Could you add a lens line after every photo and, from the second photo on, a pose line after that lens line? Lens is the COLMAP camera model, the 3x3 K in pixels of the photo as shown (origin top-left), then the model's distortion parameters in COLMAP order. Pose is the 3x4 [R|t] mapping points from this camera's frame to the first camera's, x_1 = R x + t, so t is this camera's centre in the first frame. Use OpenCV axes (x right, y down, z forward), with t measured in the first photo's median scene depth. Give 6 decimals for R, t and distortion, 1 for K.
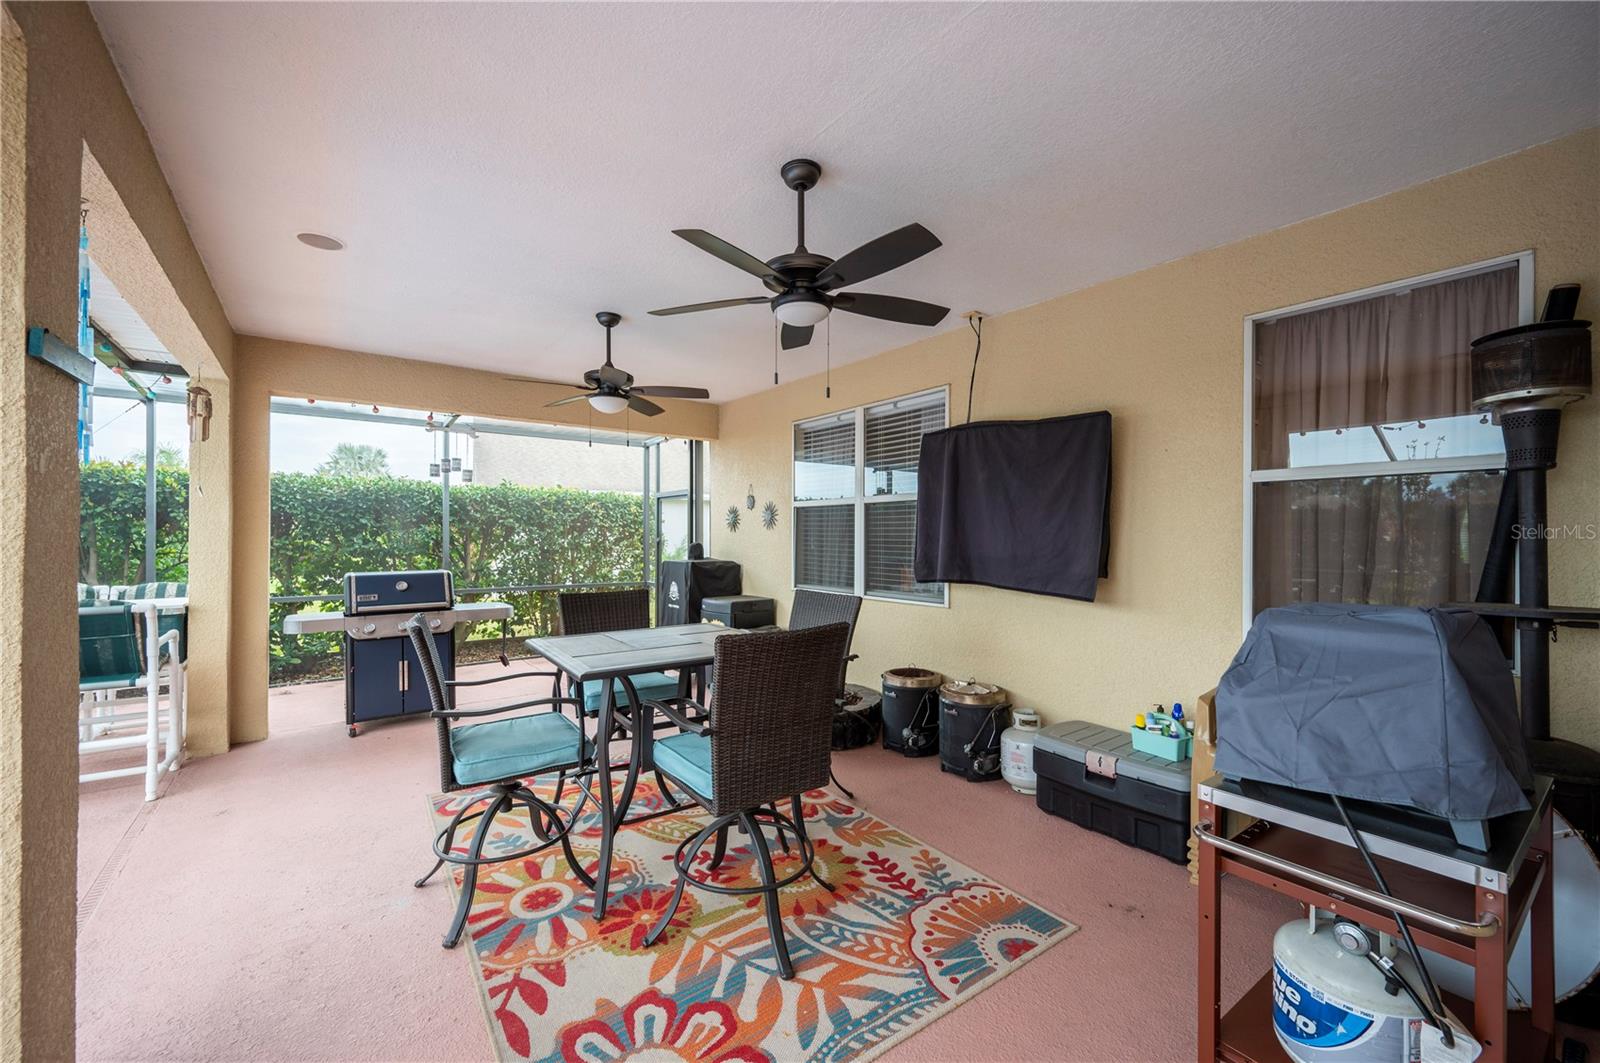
lens RADIAL K [[647.6, 0, 799.0], [0, 647.6, 536.2], [0, 0, 1]] dist [-0.000329, -0.000117]
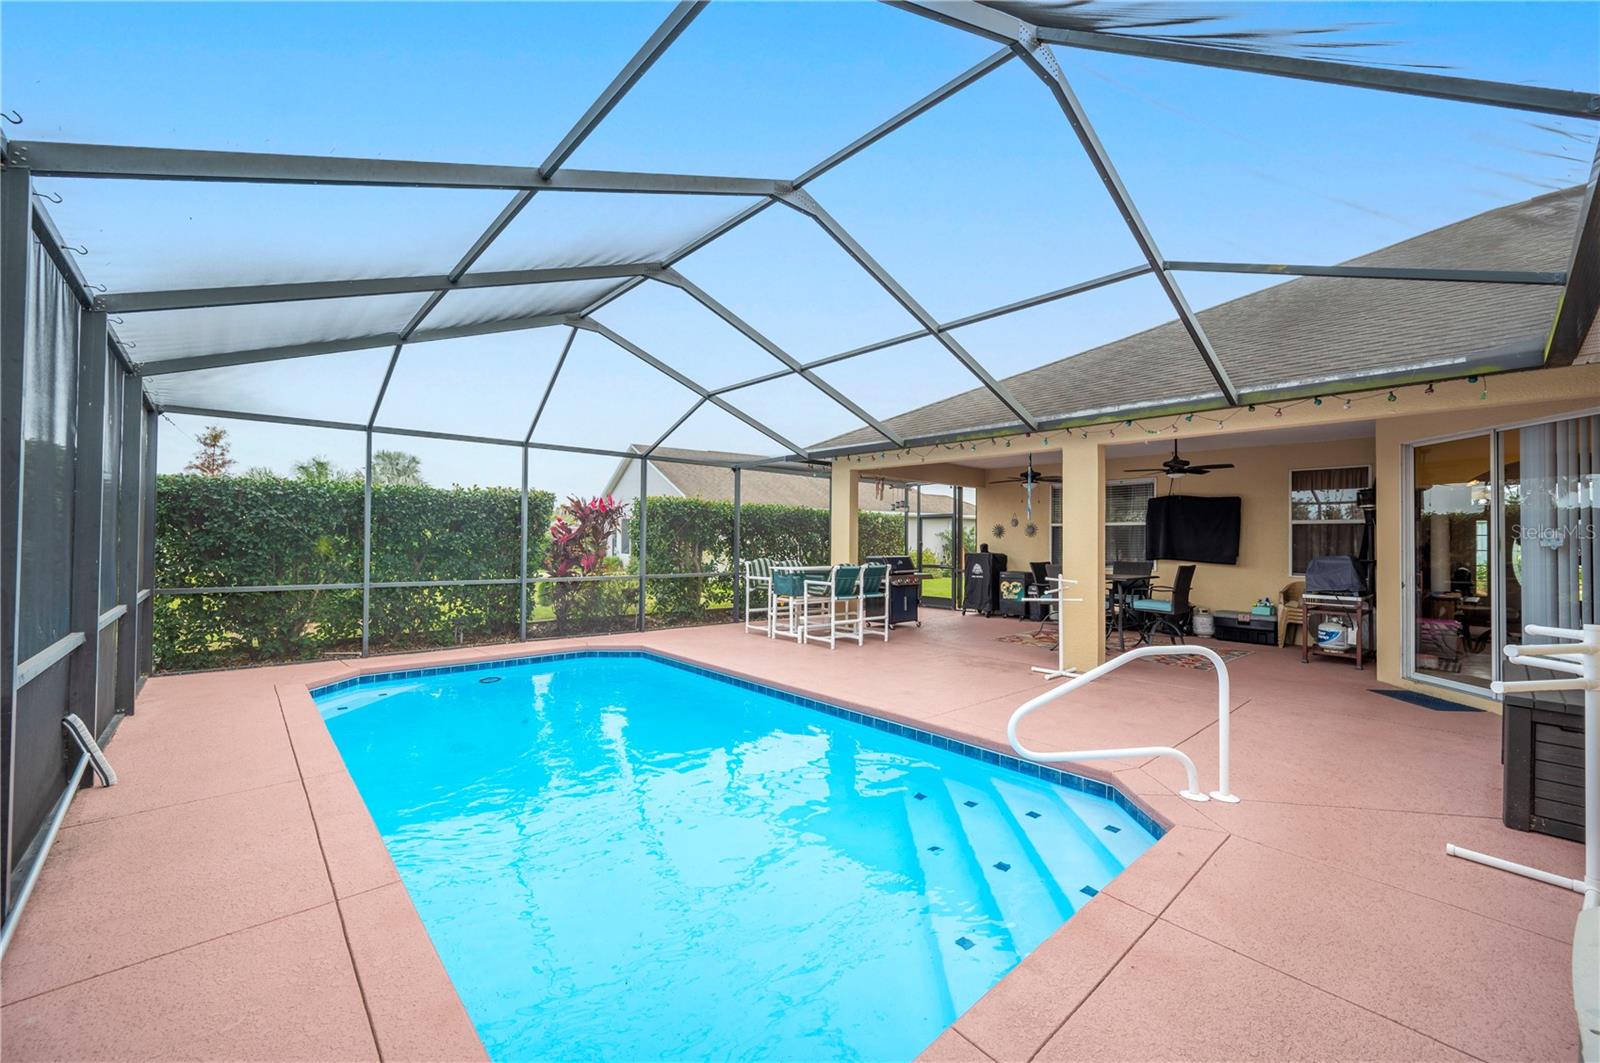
lens RADIAL K [[647.6, 0, 796.5], [0, 647.6, 531.7], [0, 0, 1]] dist [-0.000329, -0.000117]
pose [[0.996564, 0.007557, 0.082480, -0.861376], [-0.006463, 0.999888, -0.013512, 0.004351], [-0.082573, 0.012933, 0.996501, -0.848018]]
